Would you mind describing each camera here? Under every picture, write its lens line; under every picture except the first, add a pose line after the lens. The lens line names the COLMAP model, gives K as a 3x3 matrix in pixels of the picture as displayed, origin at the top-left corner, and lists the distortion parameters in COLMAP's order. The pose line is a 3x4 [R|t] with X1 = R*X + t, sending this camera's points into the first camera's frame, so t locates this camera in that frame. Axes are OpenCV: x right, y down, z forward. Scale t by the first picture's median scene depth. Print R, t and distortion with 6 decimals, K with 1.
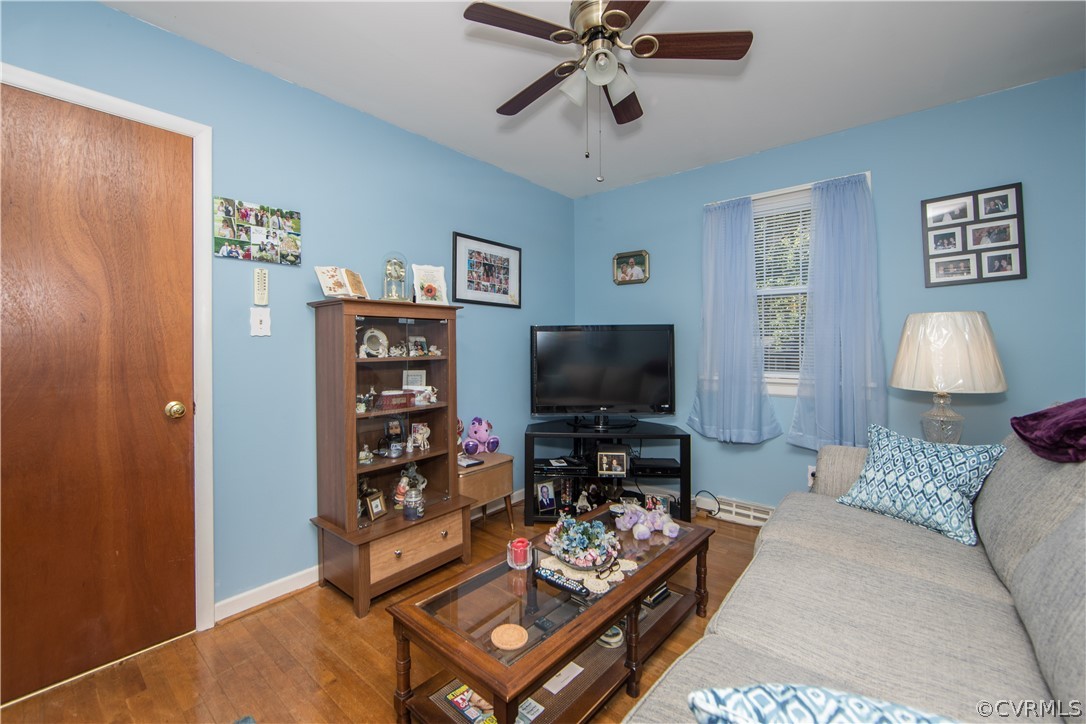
lens RADIAL K [[443.5, 0, 529.4], [0, 443.5, 350.4], [0, 0, 1]] dist [-0.011659, 0.000435]
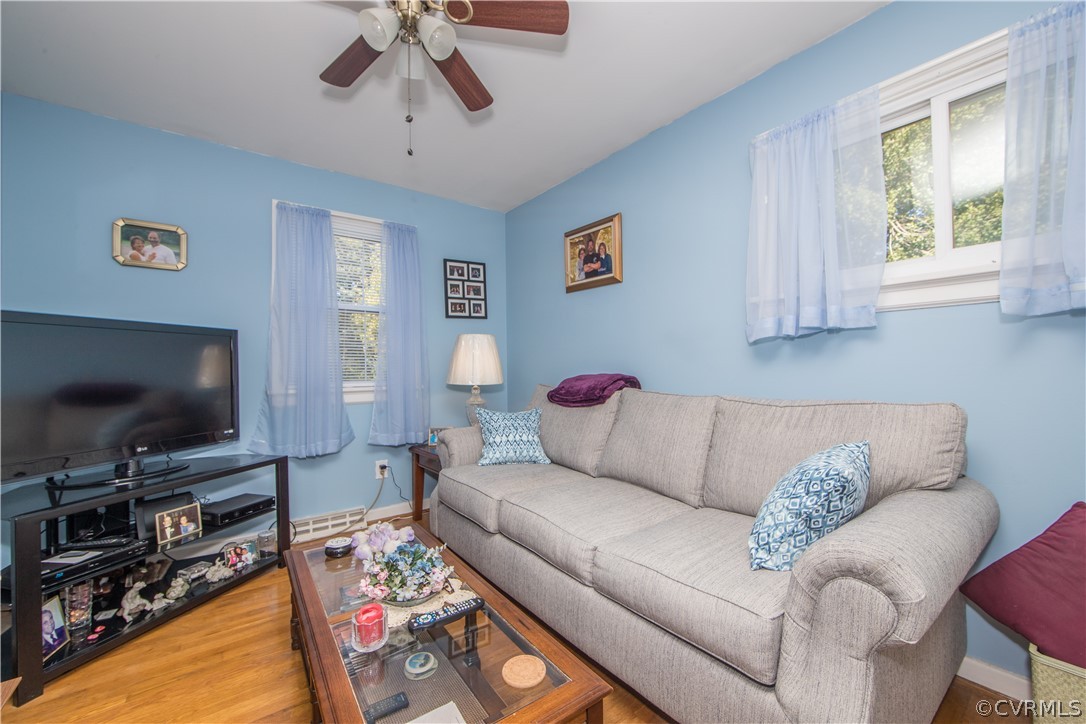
lens RADIAL K [[422.3, 0, 543.0], [0, 422.3, 362.0], [0, 0, 1]] dist [-0.012124, 0.000125]
pose [[0.229165, 0.010595, 0.973330, -0.401051], [0.022780, 0.999609, -0.016244, 0.034518], [-0.973121, 0.025895, 0.228834, 0.369001]]
